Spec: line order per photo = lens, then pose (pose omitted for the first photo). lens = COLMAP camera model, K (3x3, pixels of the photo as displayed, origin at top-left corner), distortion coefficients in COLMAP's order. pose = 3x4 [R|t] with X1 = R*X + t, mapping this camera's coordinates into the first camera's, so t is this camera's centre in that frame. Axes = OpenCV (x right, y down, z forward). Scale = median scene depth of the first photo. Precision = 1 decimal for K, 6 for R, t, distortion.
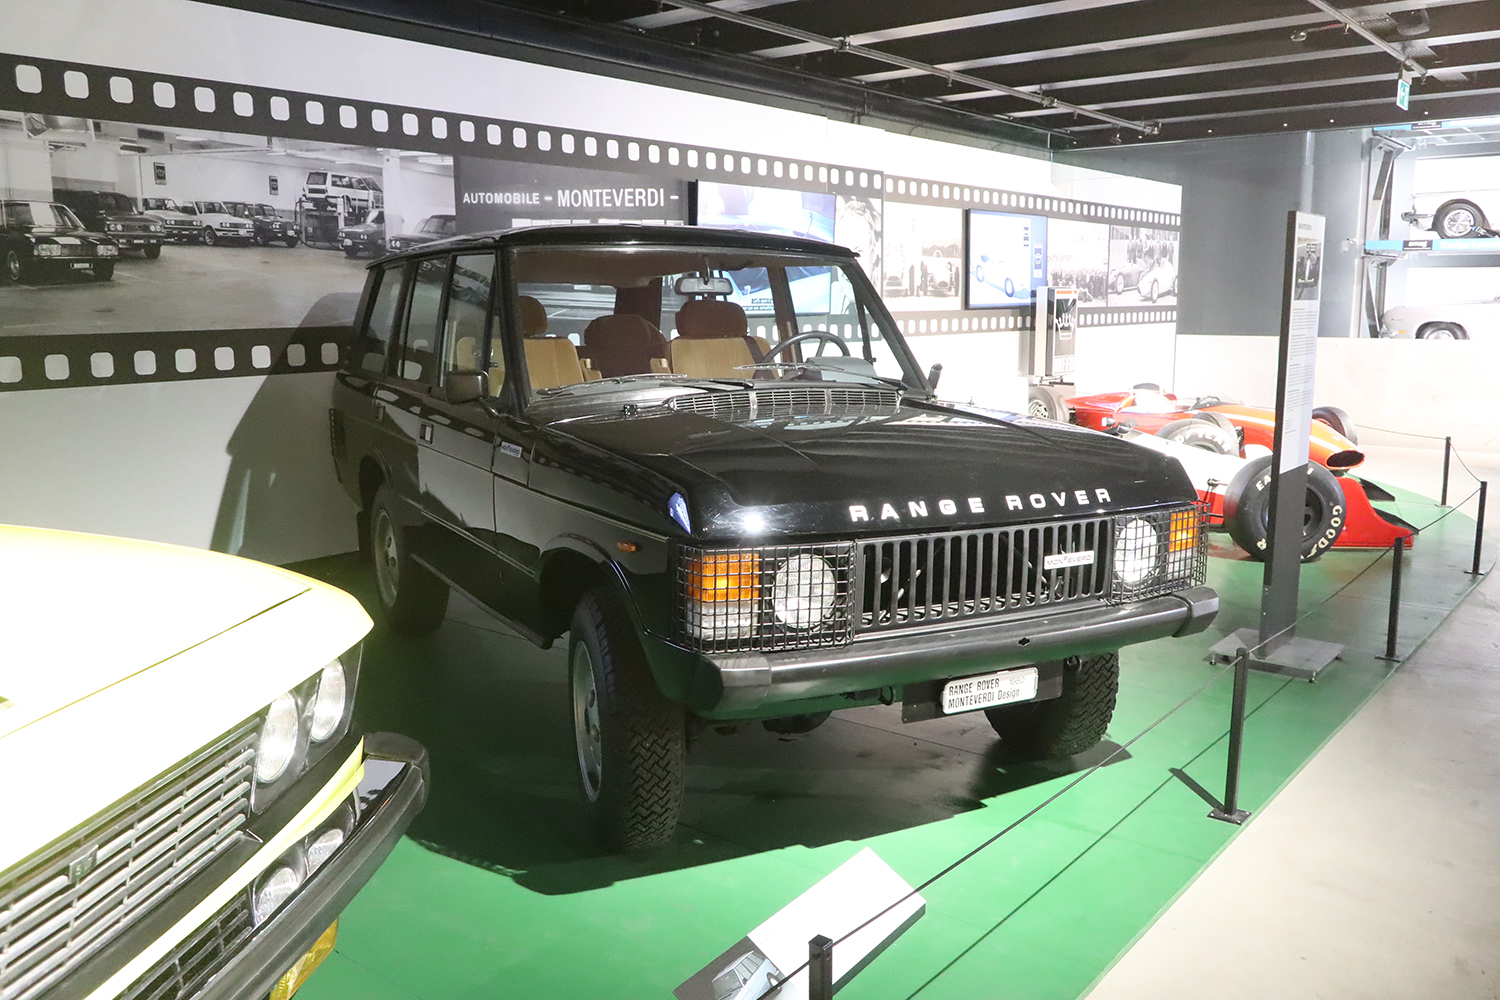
lens RADIAL K [[1276.9, 0, 751.0], [0, 1276.9, 500.1], [0, 0, 1]] dist [0.014099, -0.009523]
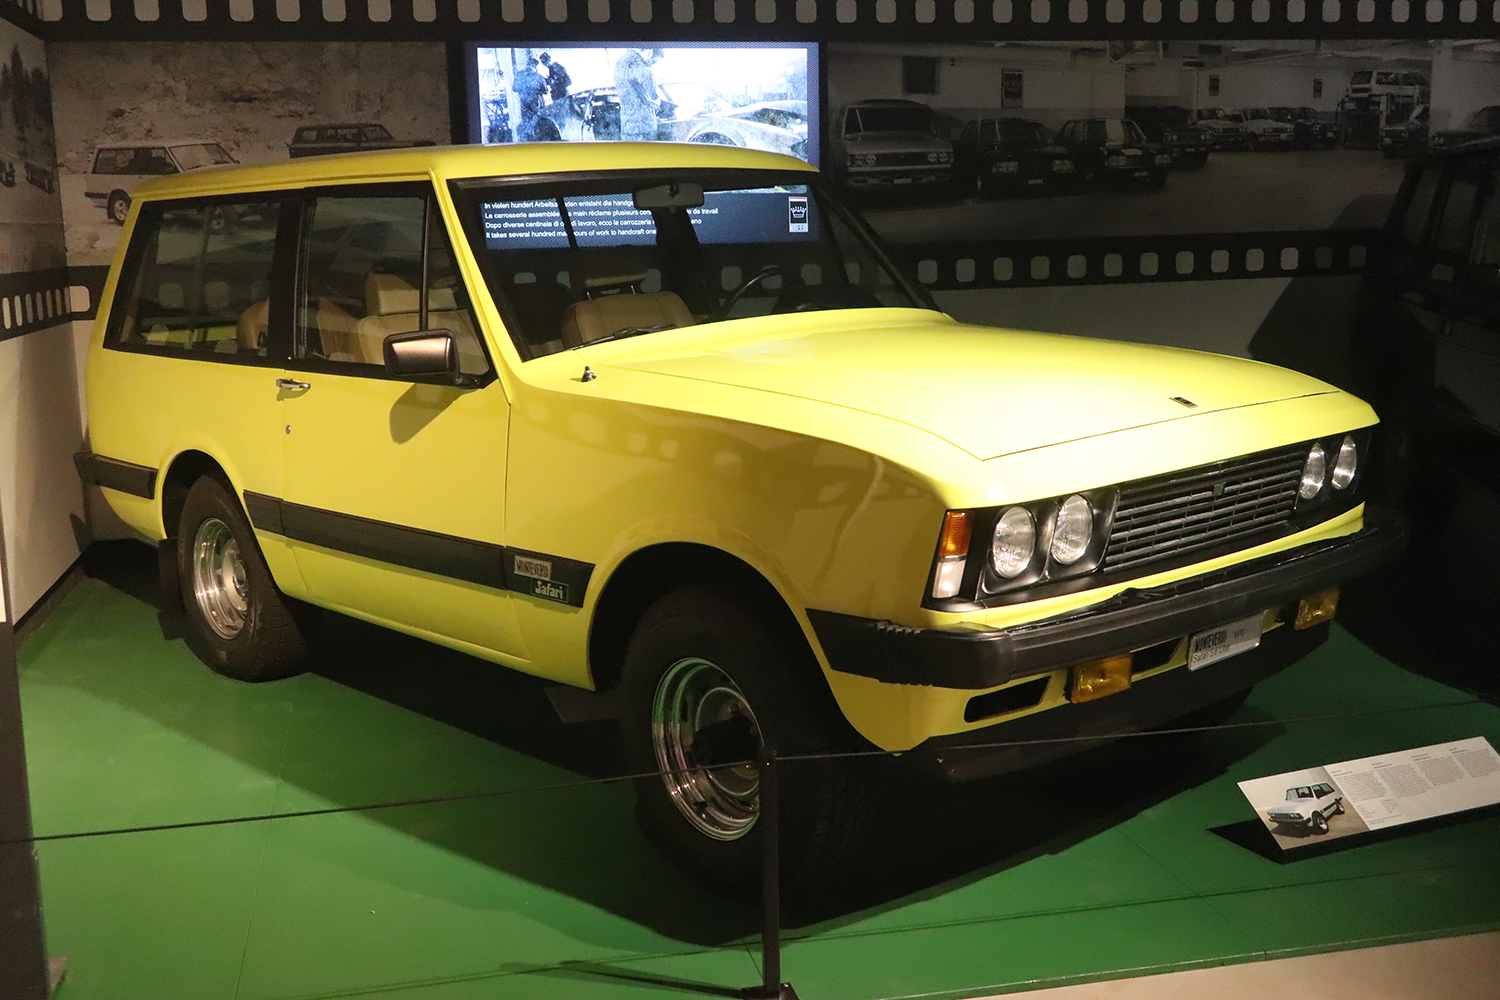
lens RADIAL K [[1663.0, 0, 749.6], [0, 1663.0, 500.9], [0, 0, 1]] dist [-0.001284, 0.000000]
pose [[0.790697, 0.092076, -0.605243, 0.099889], [-0.079535, 0.995696, 0.047570, 0.053255], [0.607019, 0.010524, 0.794618, -0.322374]]
